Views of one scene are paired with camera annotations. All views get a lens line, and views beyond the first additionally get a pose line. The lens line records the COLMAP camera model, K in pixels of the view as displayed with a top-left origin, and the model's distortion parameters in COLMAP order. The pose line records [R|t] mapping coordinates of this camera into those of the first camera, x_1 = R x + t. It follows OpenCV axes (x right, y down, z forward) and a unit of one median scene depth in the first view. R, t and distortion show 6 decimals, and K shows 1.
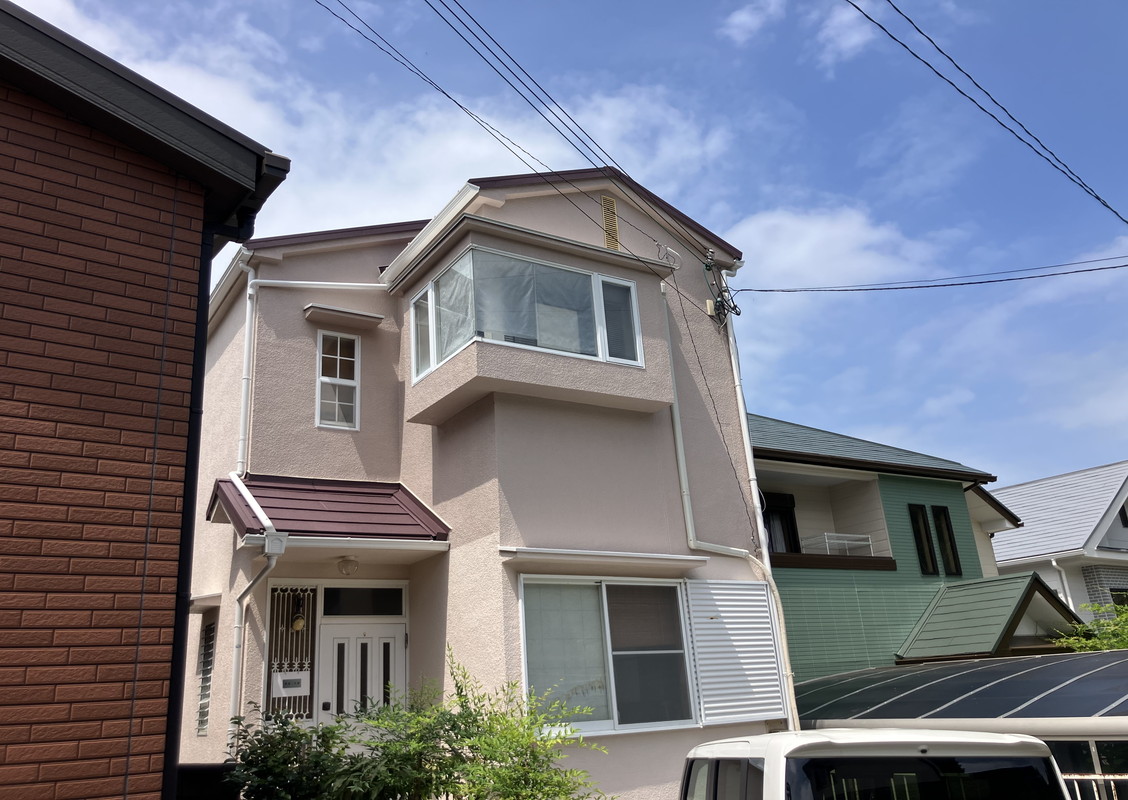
lens RADIAL K [[887.5, 0, 541.4], [0, 887.5, 370.8], [0, 0, 1]] dist [0.001863, -0.010658]
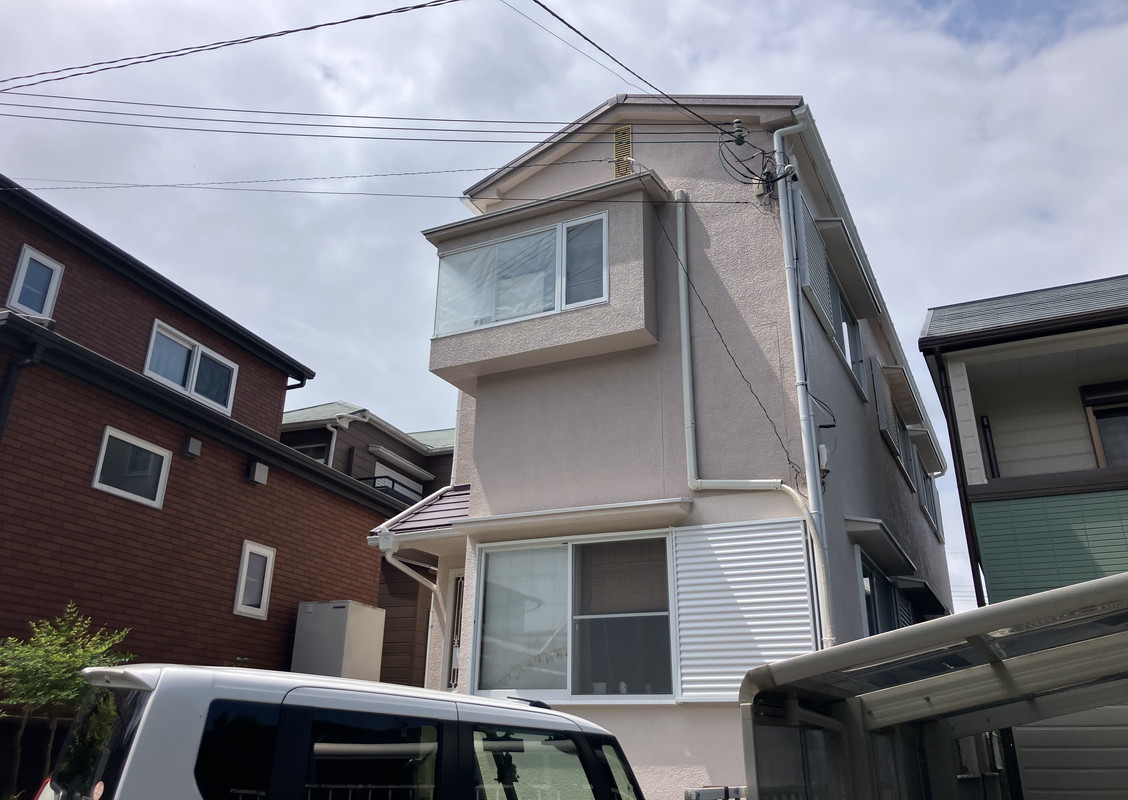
lens RADIAL K [[887.5, 0, 541.4], [0, 887.5, 370.8], [0, 0, 1]] dist [0.001863, -0.010658]
pose [[0.527584, -0.270380, -0.805326, 0.798947], [0.246994, 0.955865, -0.159112, 0.193590], [0.812804, -0.114965, 0.571081, 0.434965]]
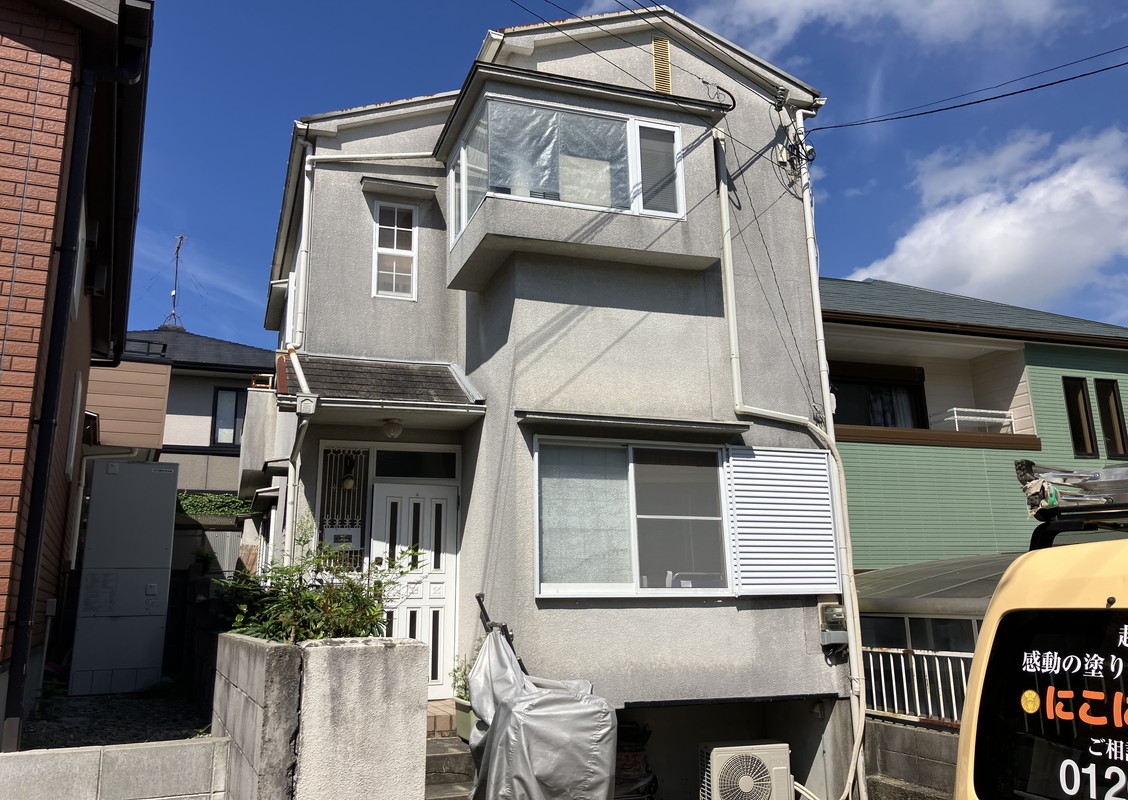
lens RADIAL K [[887.5, 0, 541.4], [0, 887.5, 370.8], [0, 0, 1]] dist [0.001863, -0.010658]
pose [[0.973714, -0.010033, -0.227555, 0.181833], [0.036520, 0.992982, 0.112488, 0.044146], [0.224829, -0.117841, 0.967246, 0.057773]]
